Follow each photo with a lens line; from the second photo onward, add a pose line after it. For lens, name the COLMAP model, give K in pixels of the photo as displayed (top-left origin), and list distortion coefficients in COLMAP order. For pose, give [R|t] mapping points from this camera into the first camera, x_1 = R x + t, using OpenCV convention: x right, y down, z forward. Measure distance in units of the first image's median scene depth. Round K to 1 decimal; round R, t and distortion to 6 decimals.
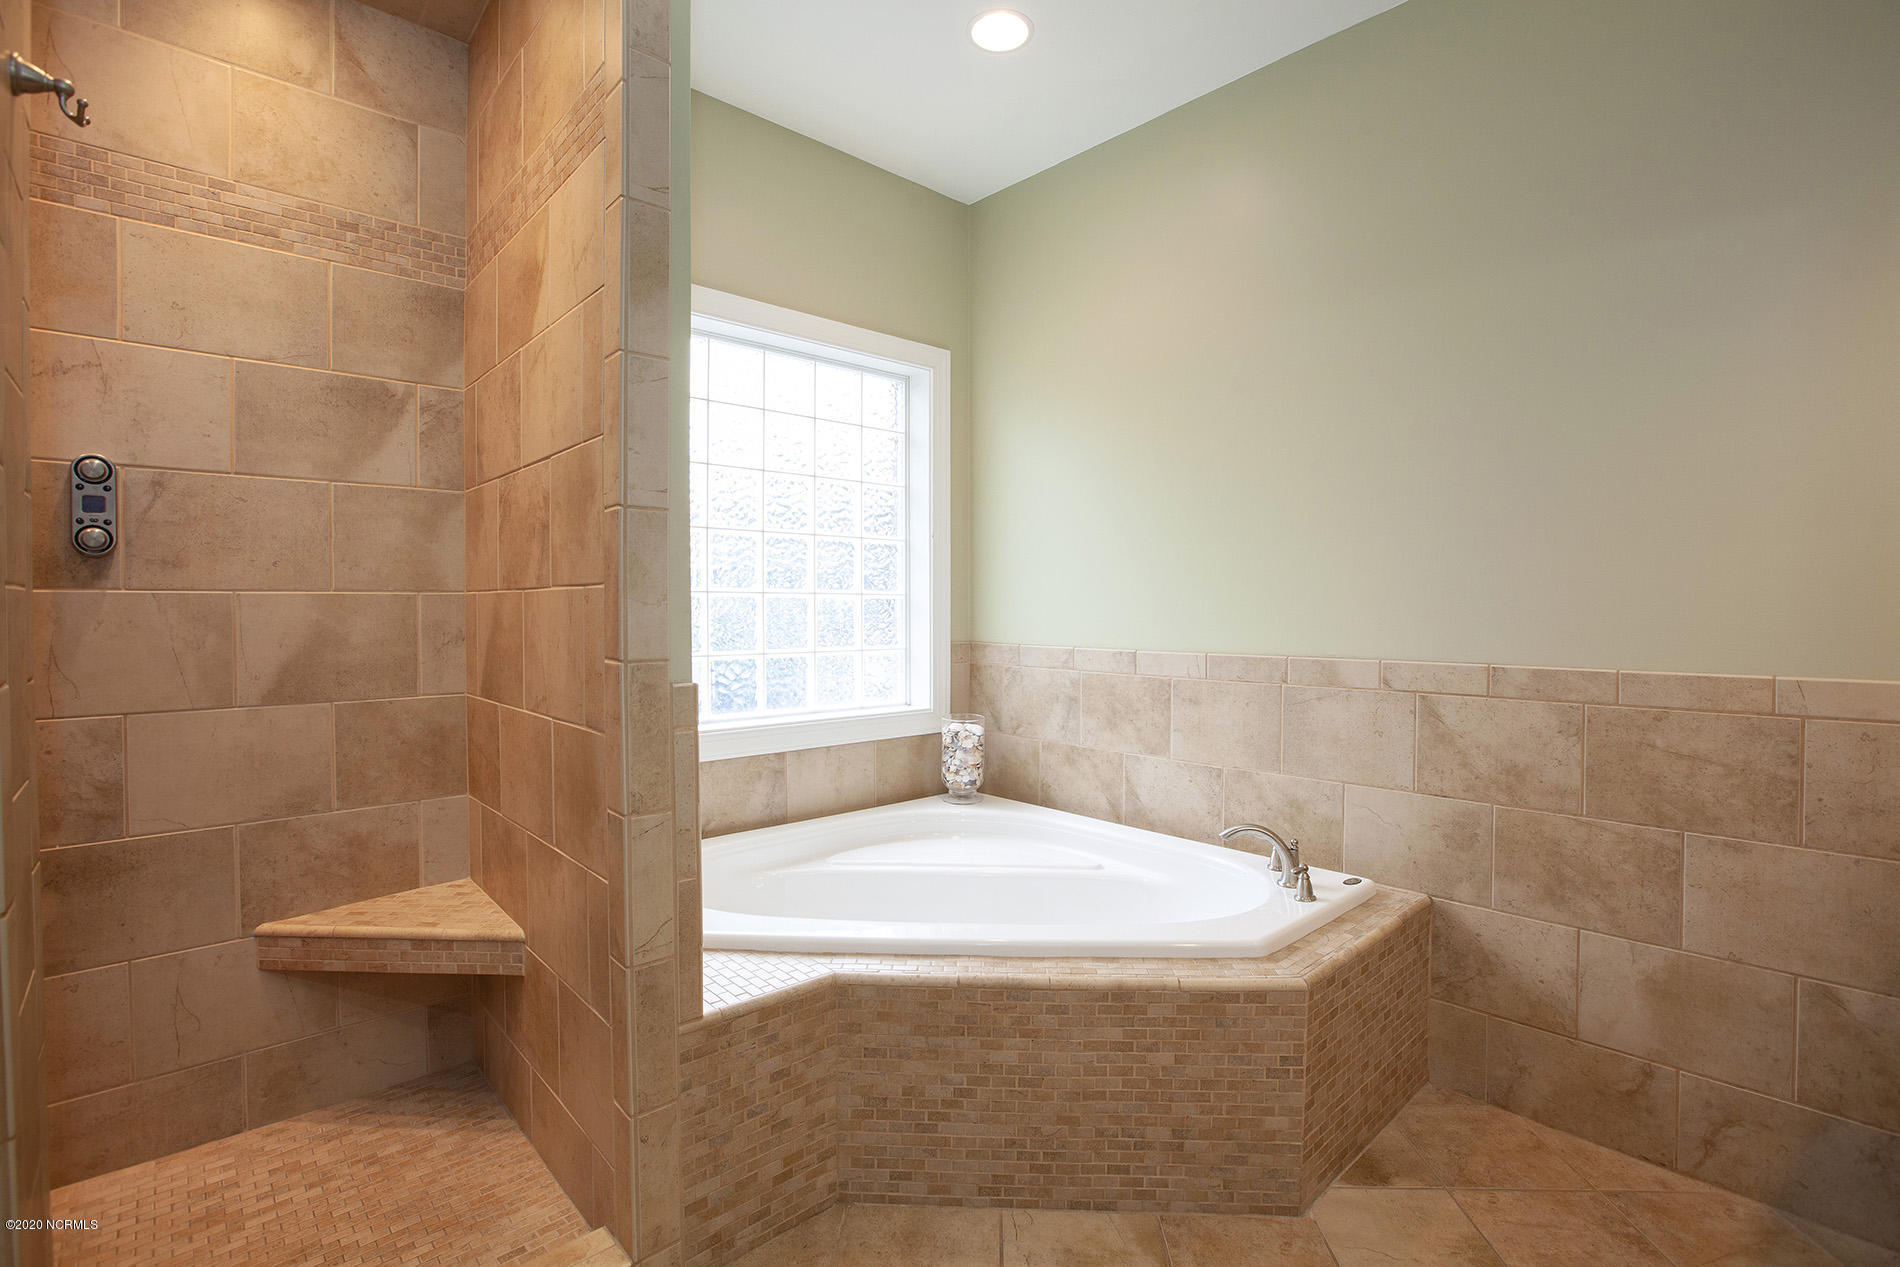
lens RADIAL K [[873.9, 0, 952.9], [0, 873.9, 626.6], [0, 0, 1]] dist [-0.042418, 0.014619]
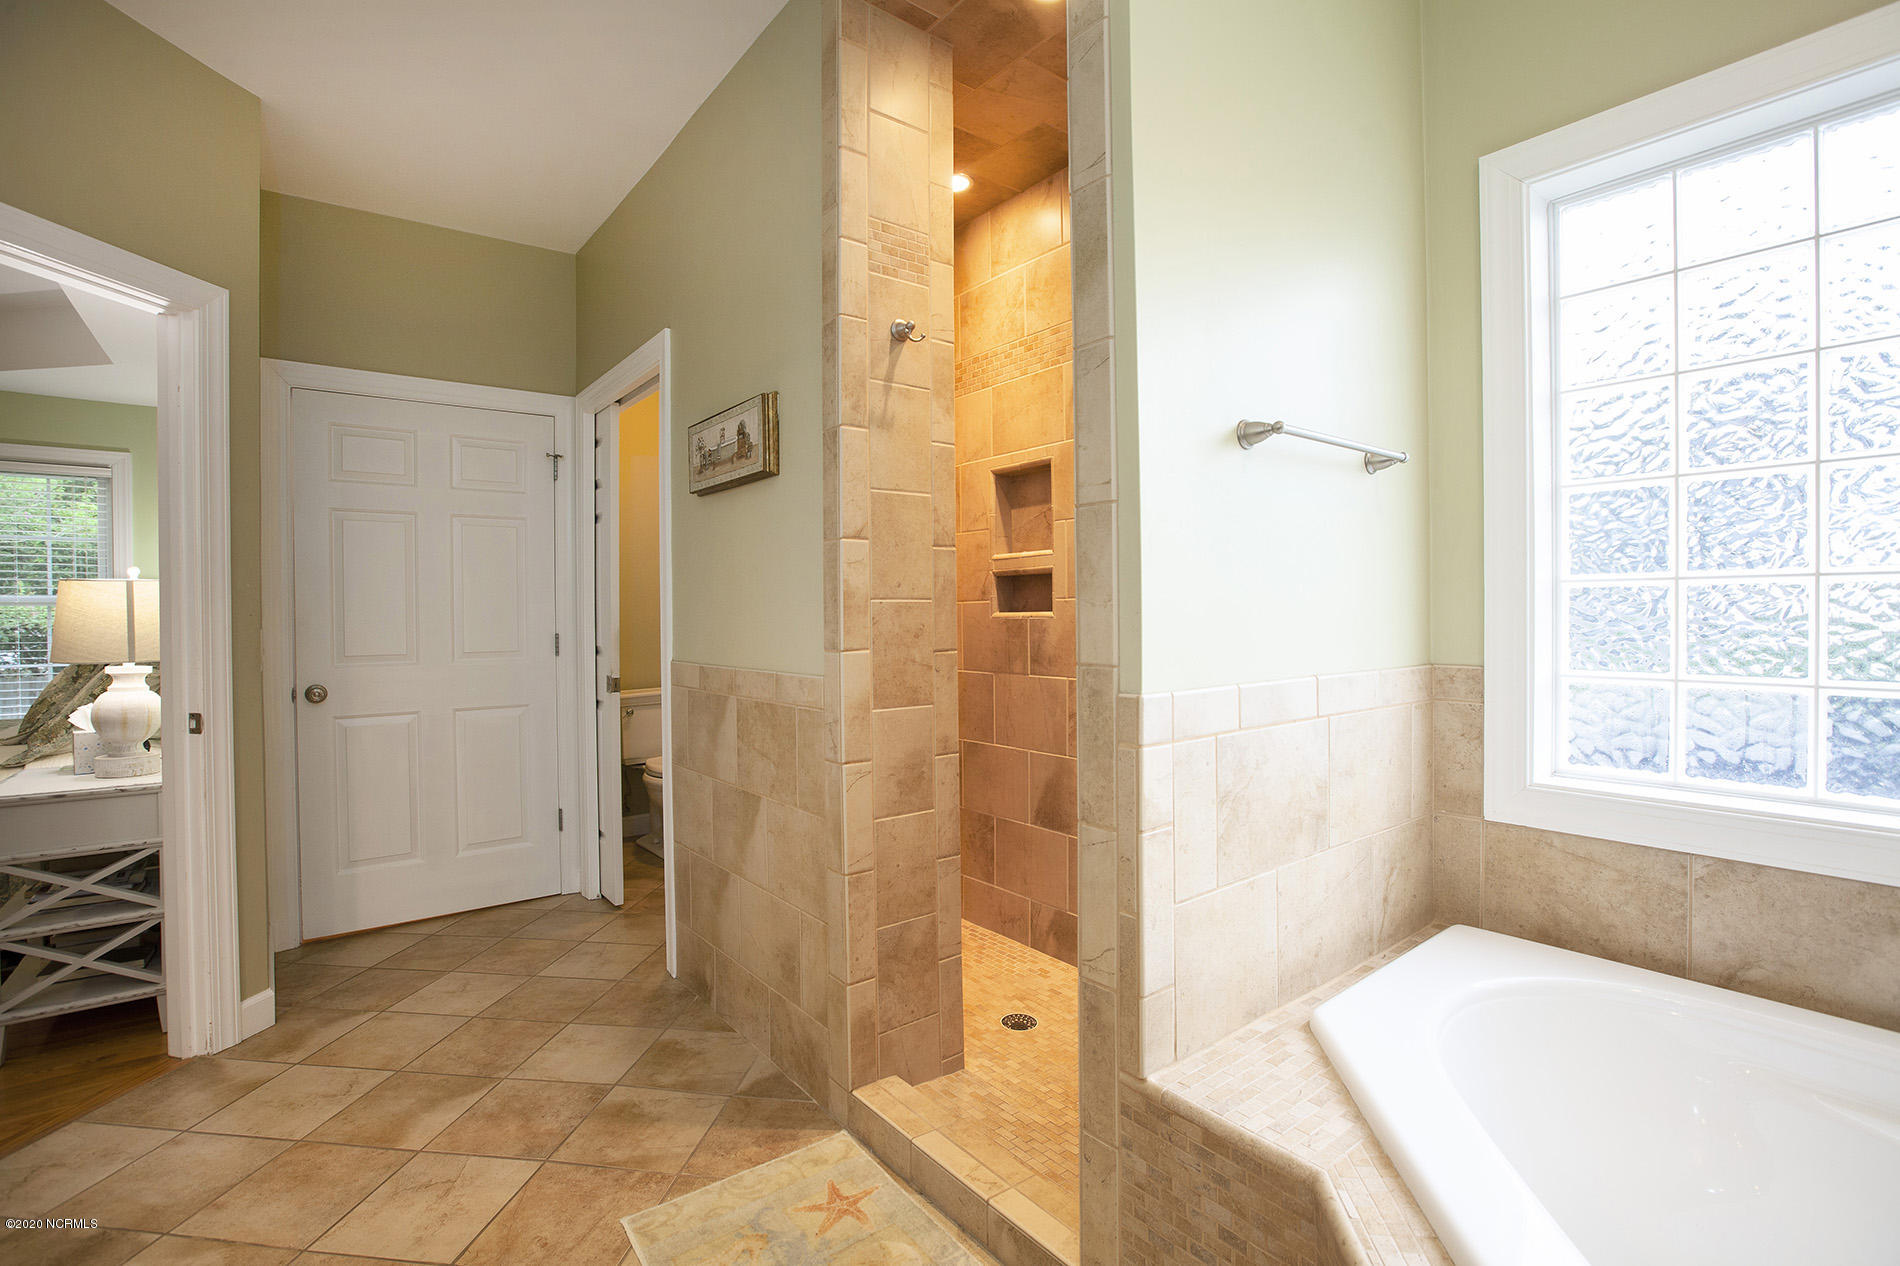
lens RADIAL K [[873.9, 0, 942.4], [0, 873.9, 623.3], [0, 0, 1]] dist [-0.042418, 0.014619]
pose [[-0.081611, 0.017820, -0.996505, 0.511338], [-0.007639, 0.999800, 0.018504, -0.018956], [0.996635, 0.009123, -0.081459, 0.763871]]
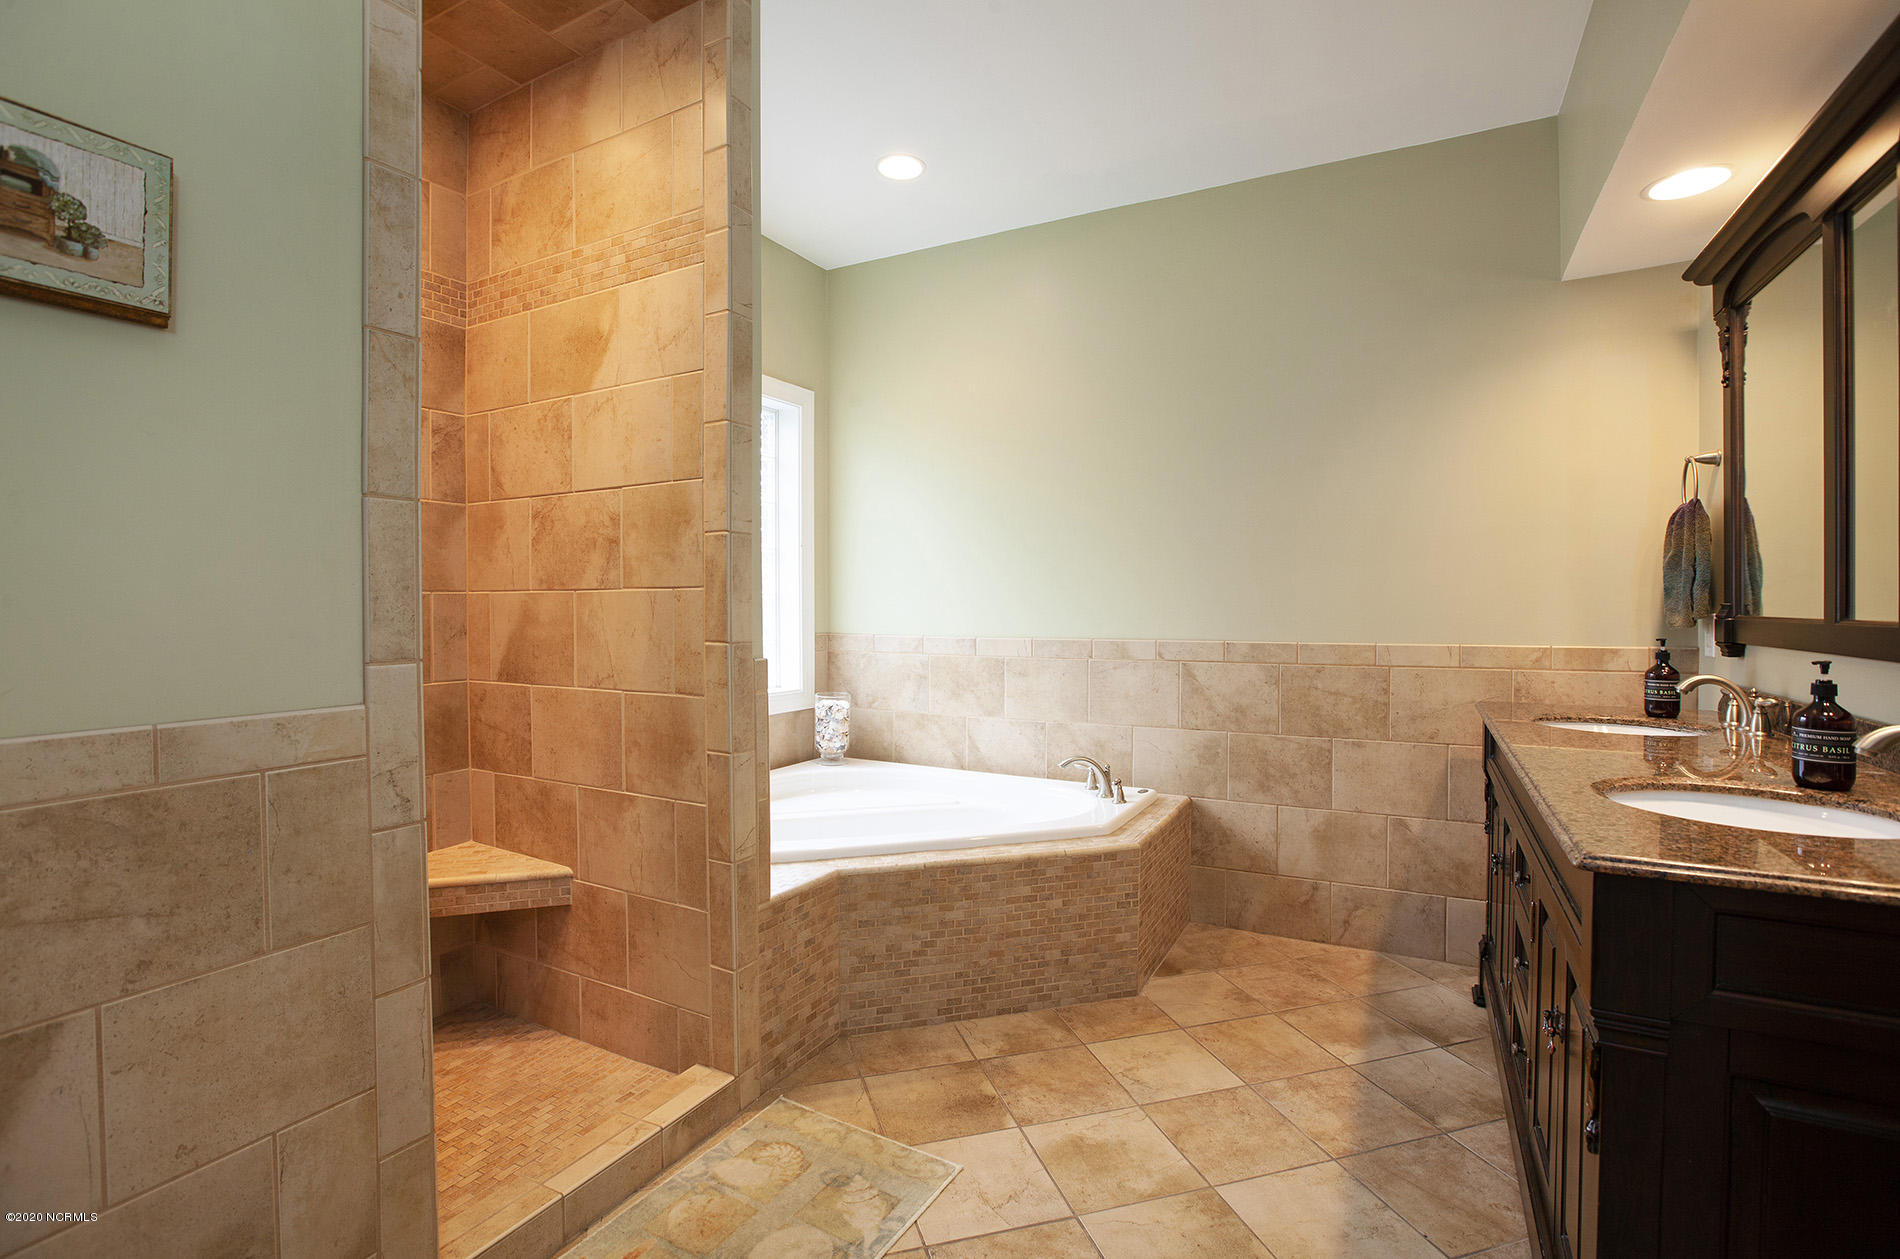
lens RADIAL K [[873.9, 0, 952.4], [0, 873.9, 621.6], [0, 0, 1]] dist [-0.042418, 0.014619]
pose [[0.944207, -0.007480, 0.329267, -0.414472], [0.008337, 0.999965, -0.001192, 0.008217], [-0.329246, 0.003871, 0.944236, -0.368803]]
